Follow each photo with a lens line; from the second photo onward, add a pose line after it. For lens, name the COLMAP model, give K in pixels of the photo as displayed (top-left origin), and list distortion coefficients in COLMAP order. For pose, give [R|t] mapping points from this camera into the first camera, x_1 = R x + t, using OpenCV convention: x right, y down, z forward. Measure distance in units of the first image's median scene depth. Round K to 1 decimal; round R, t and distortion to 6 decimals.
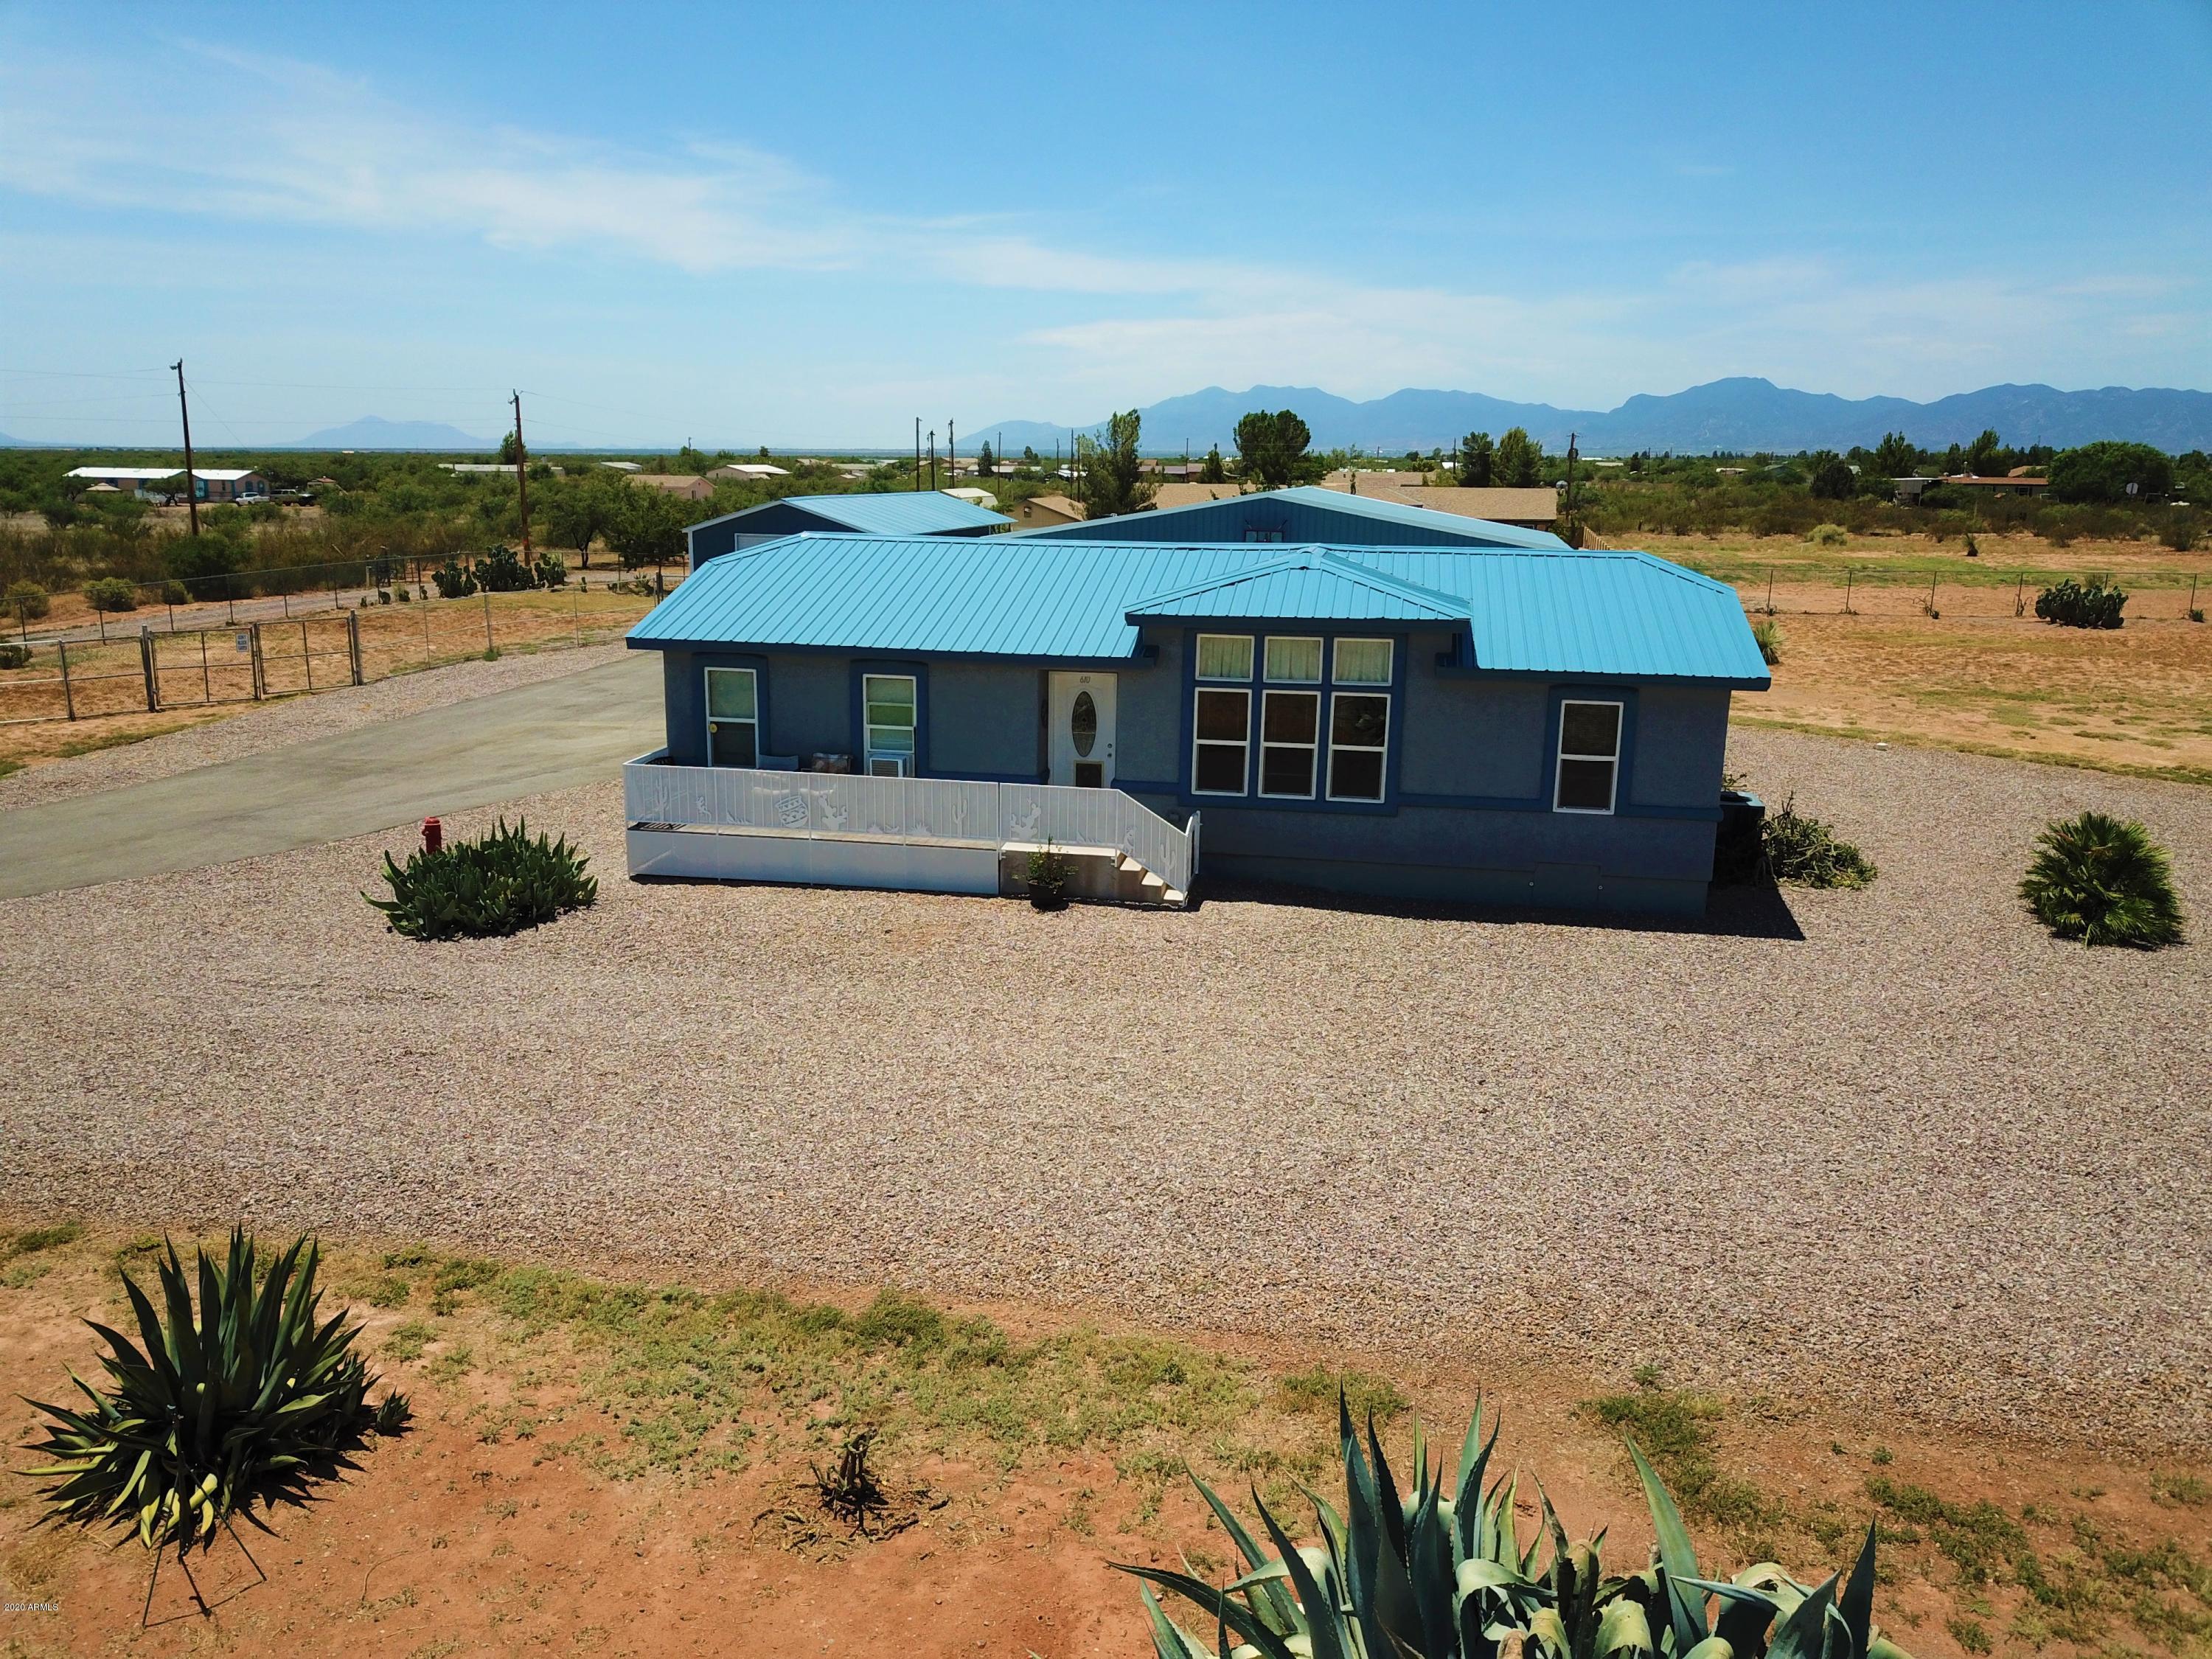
lens RADIAL K [[1704.2, 0, 1092.0], [0, 1704.2, 835.4], [0, 0, 1]] dist [0.016782, -0.021866]
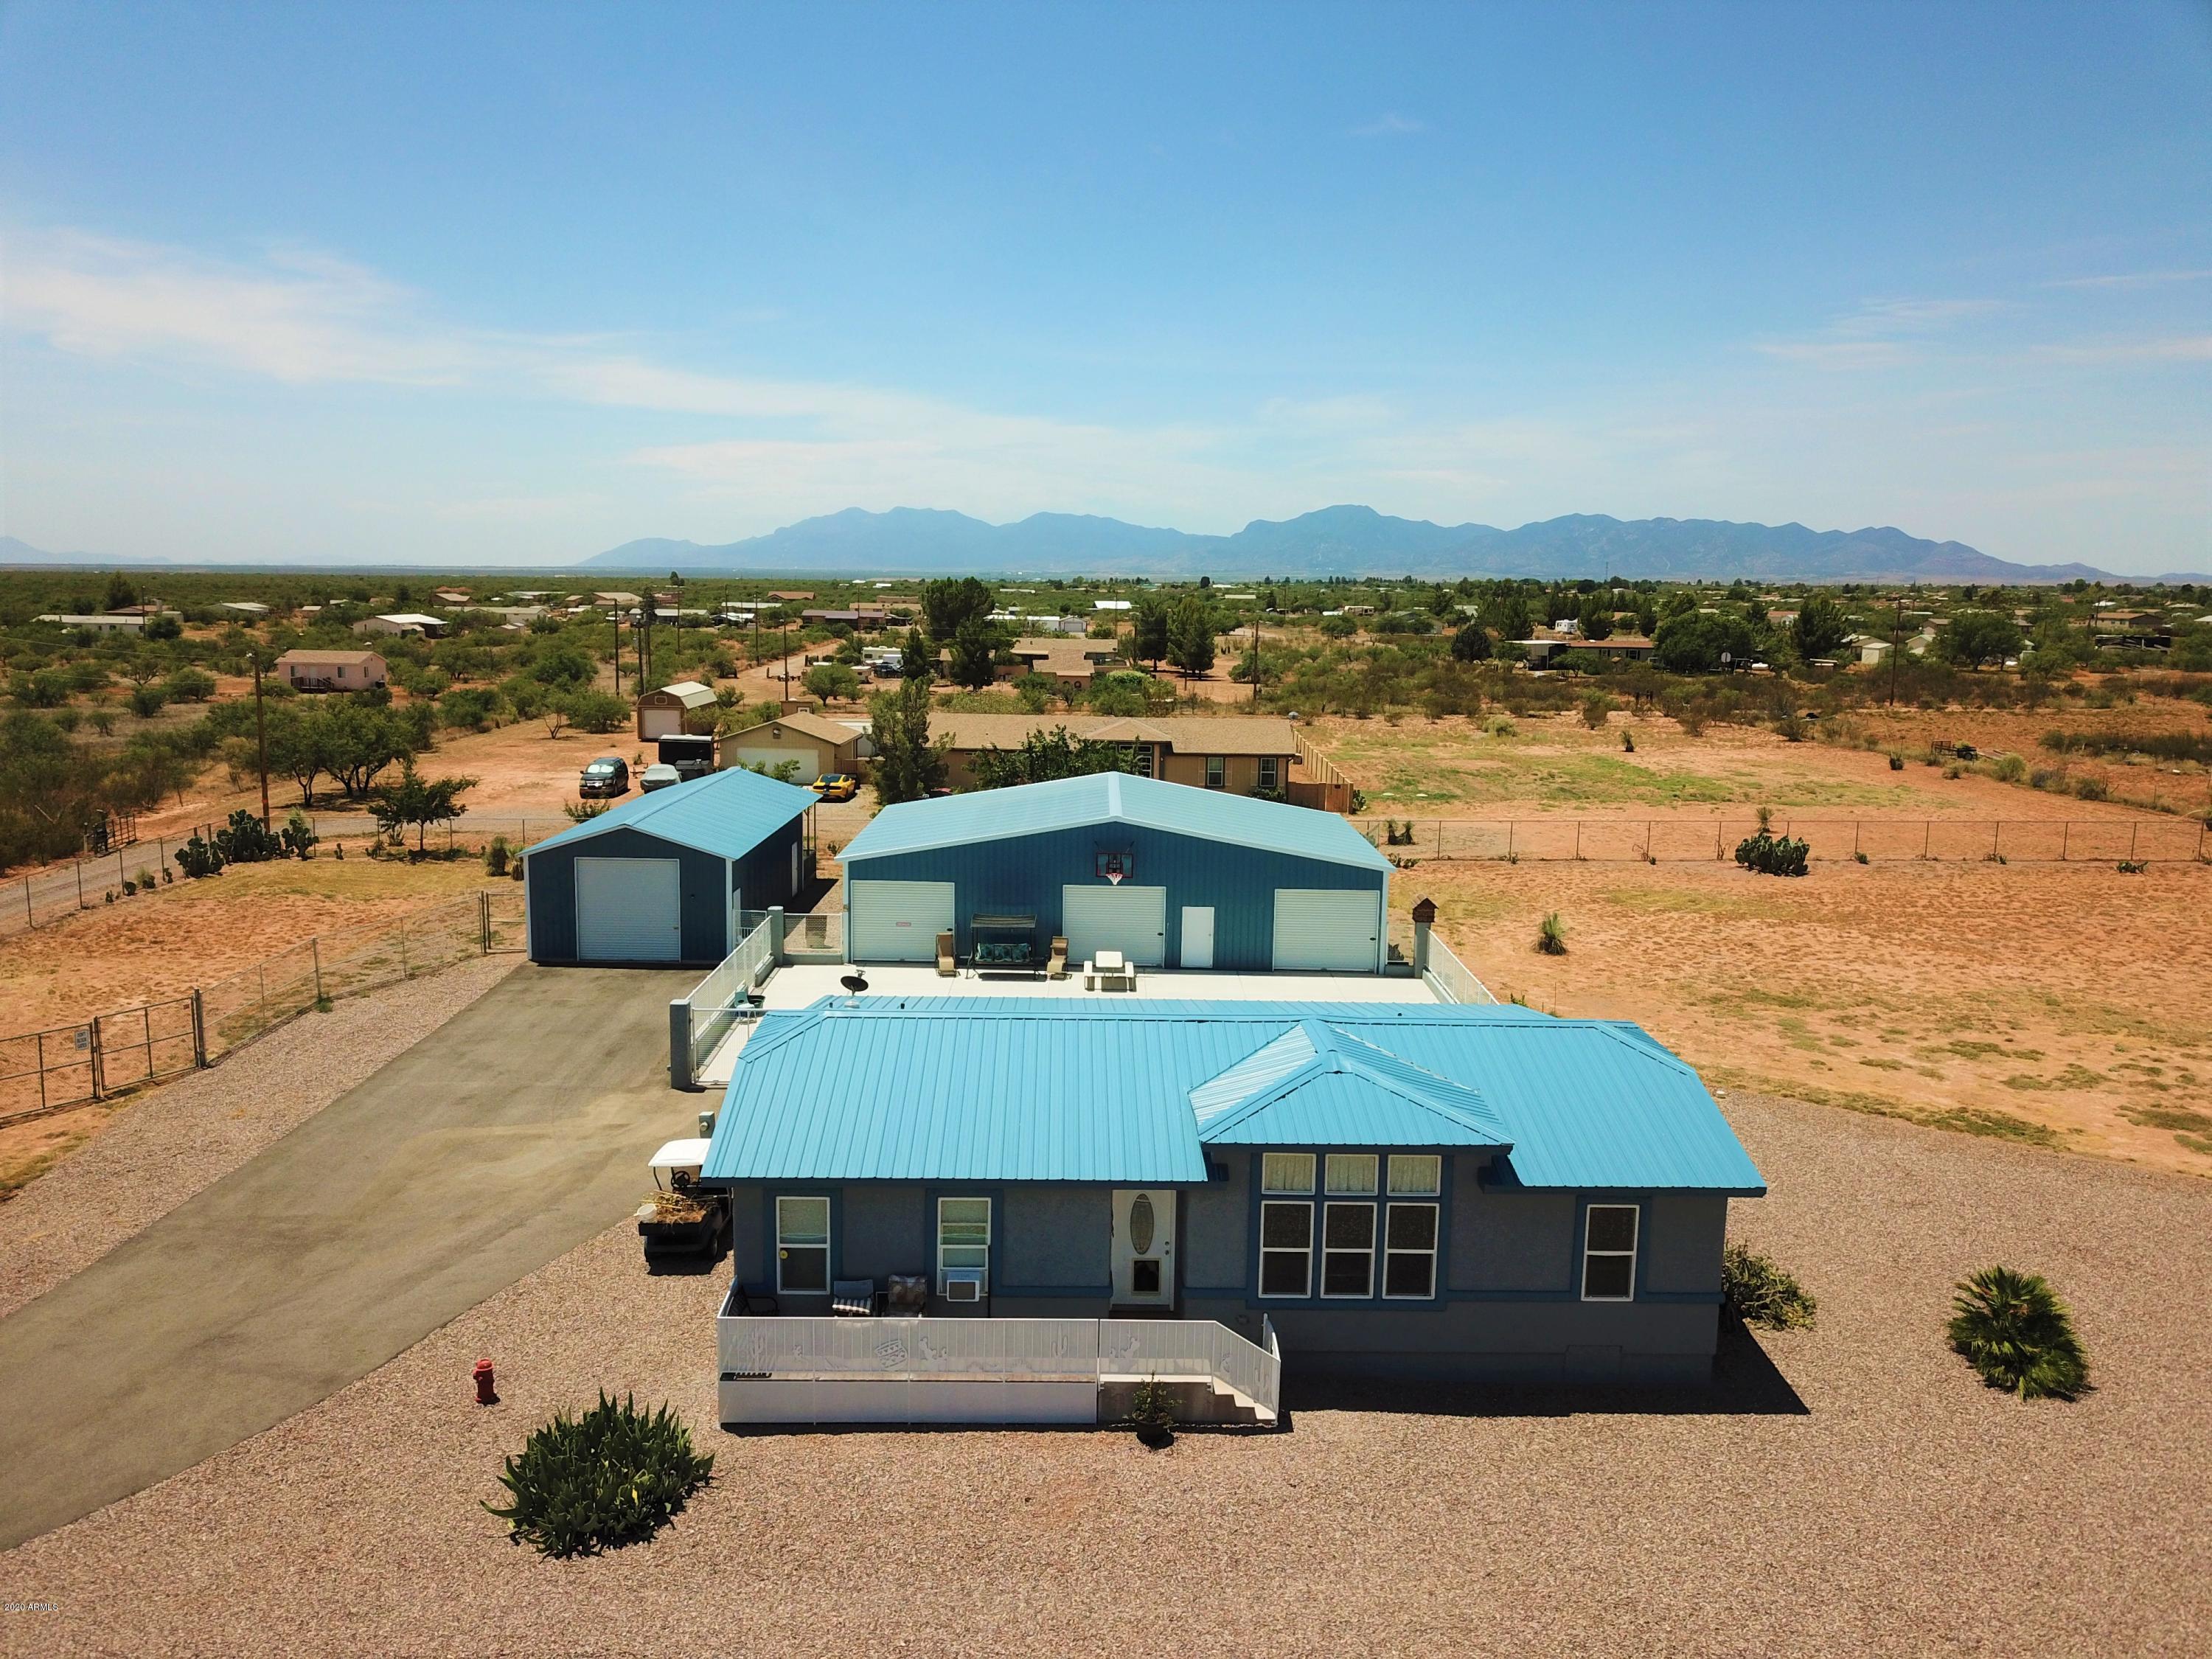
lens RADIAL K [[1704.2, 0, 1098.2], [0, 1704.2, 823.6], [0, 0, 1]] dist [0.016782, -0.021866]
pose [[0.978200, -0.024656, 0.206195, -0.259437], [0.039833, 0.996767, -0.069782, -0.256192], [-0.203808, 0.076474, 0.976019, -0.052266]]
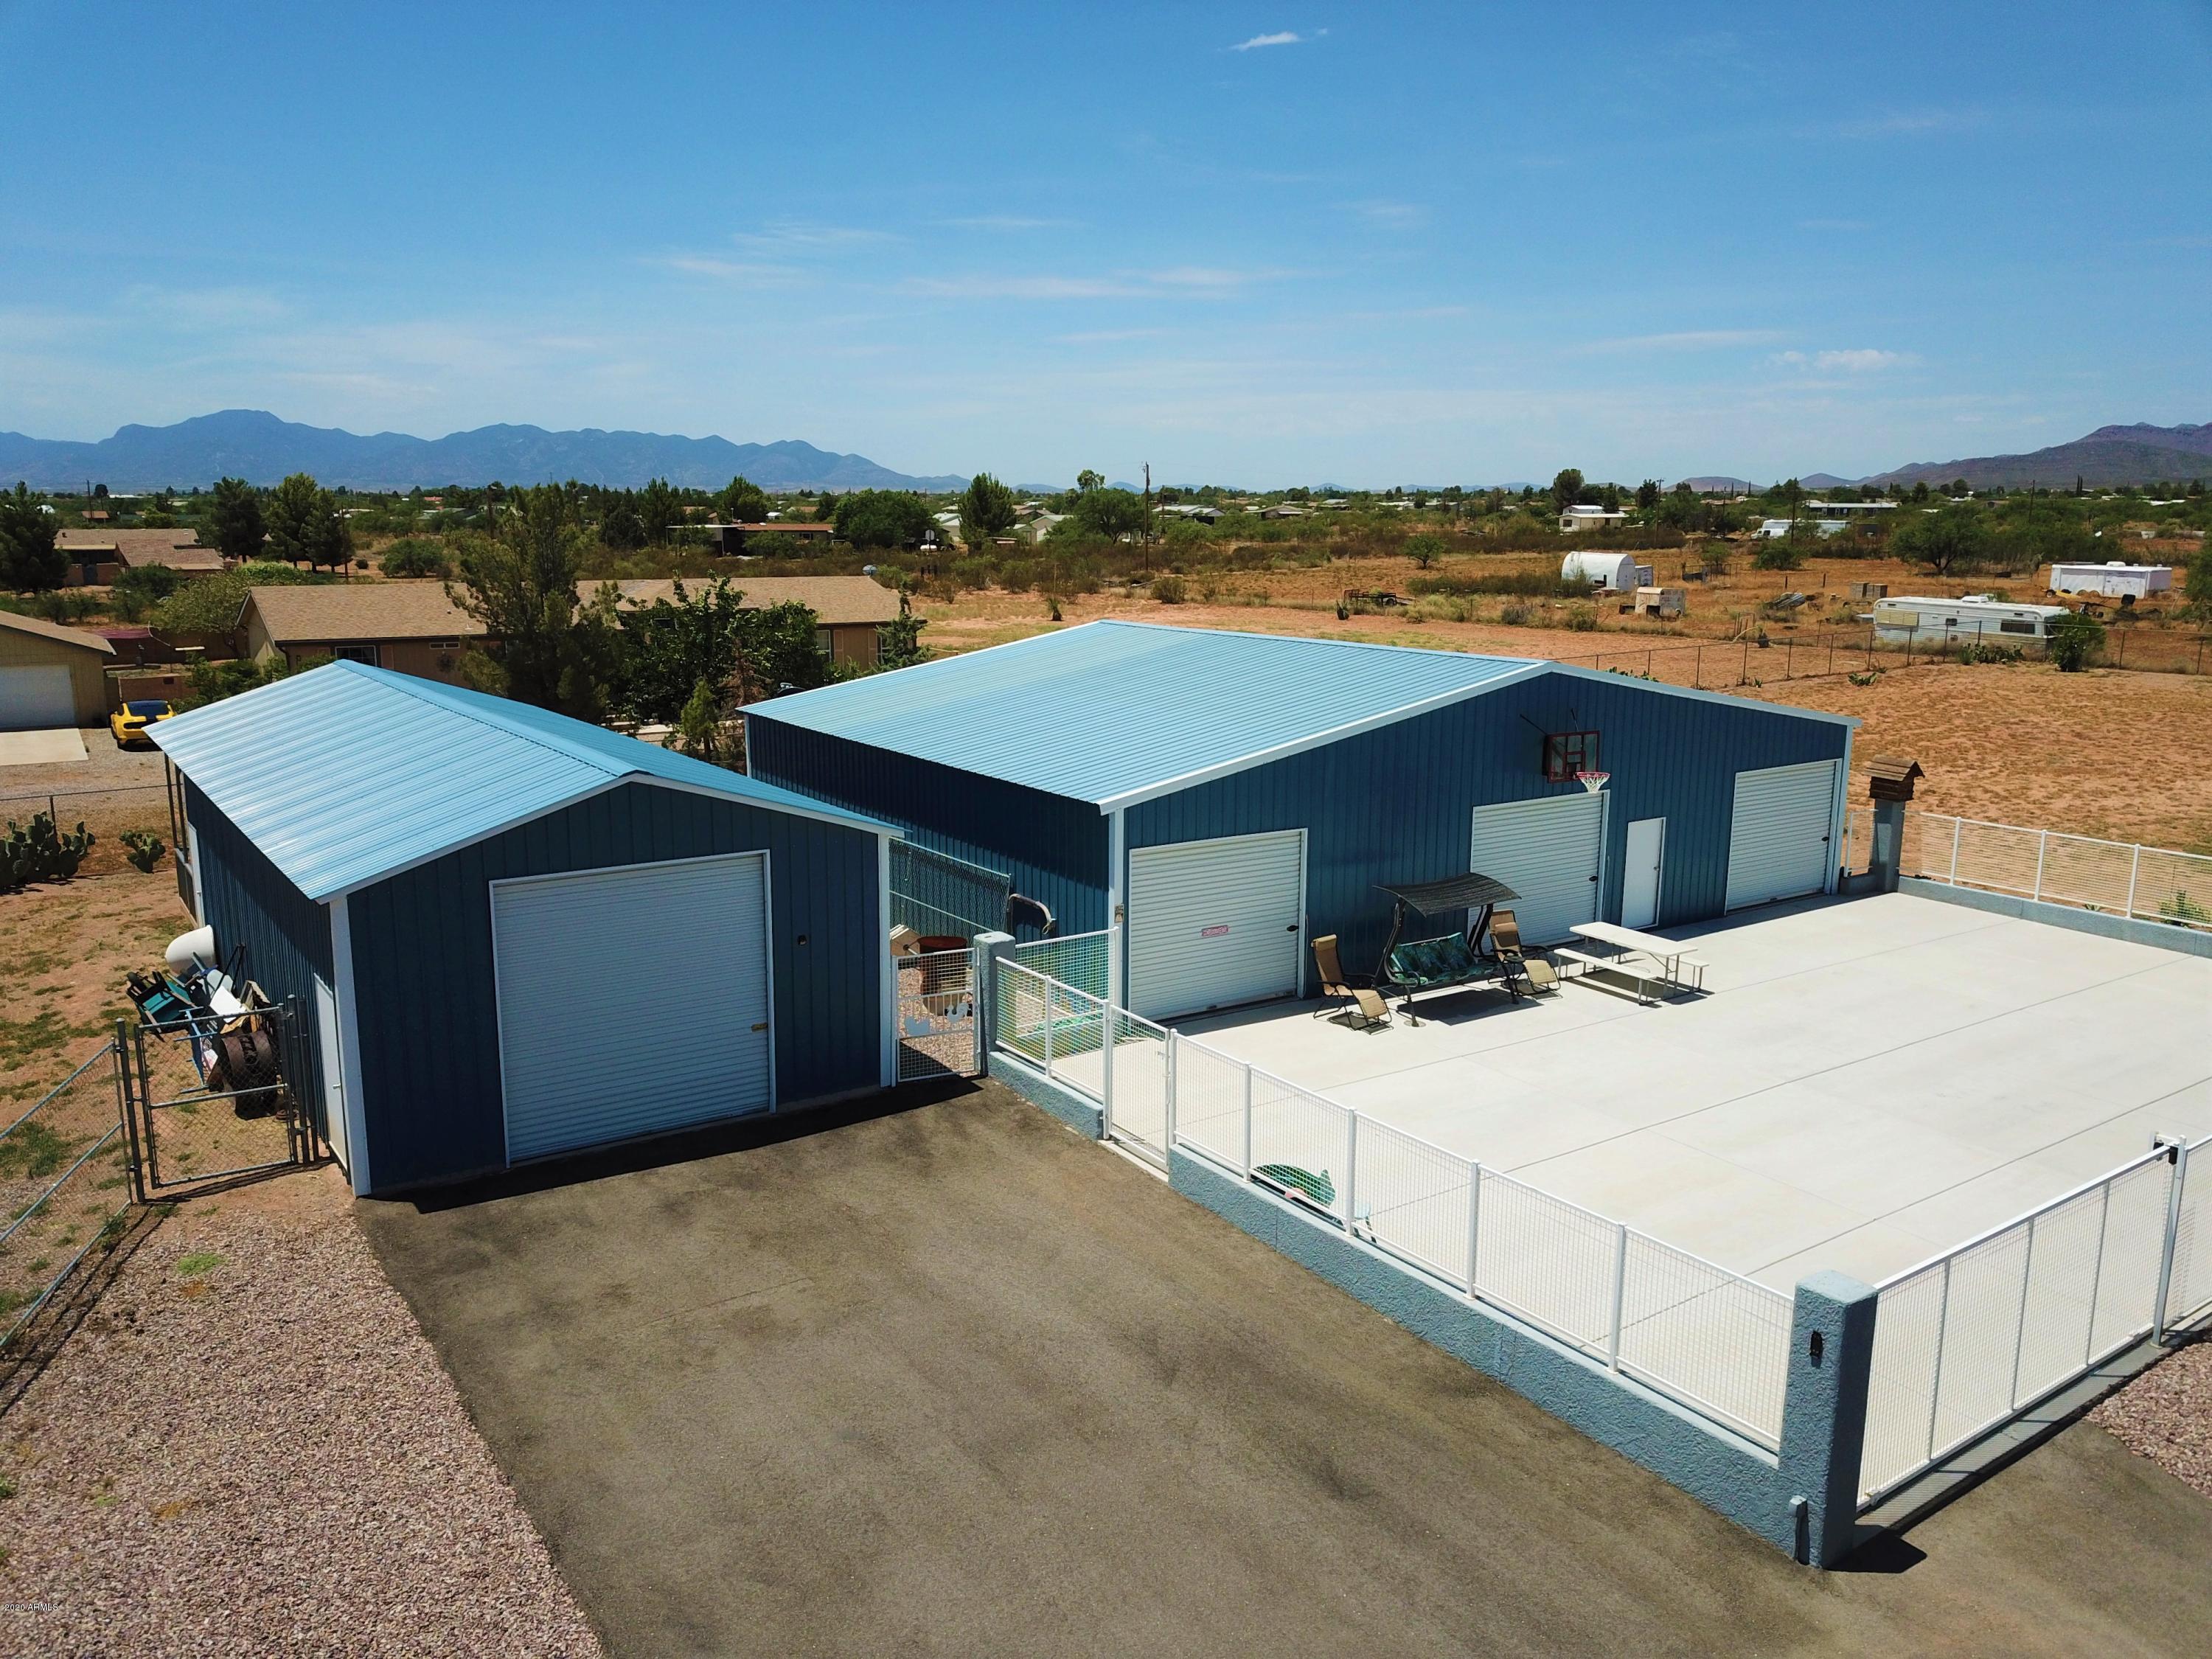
lens RADIAL K [[1704.2, 0, 1101.6], [0, 1704.2, 819.6], [0, 0, 1]] dist [0.016782, -0.021866]
pose [[0.692125, -0.138538, 0.708358, -0.941416], [0.158567, 0.986616, 0.038024, -0.439929], [-0.704145, 0.086005, 0.704829, 1.845545]]
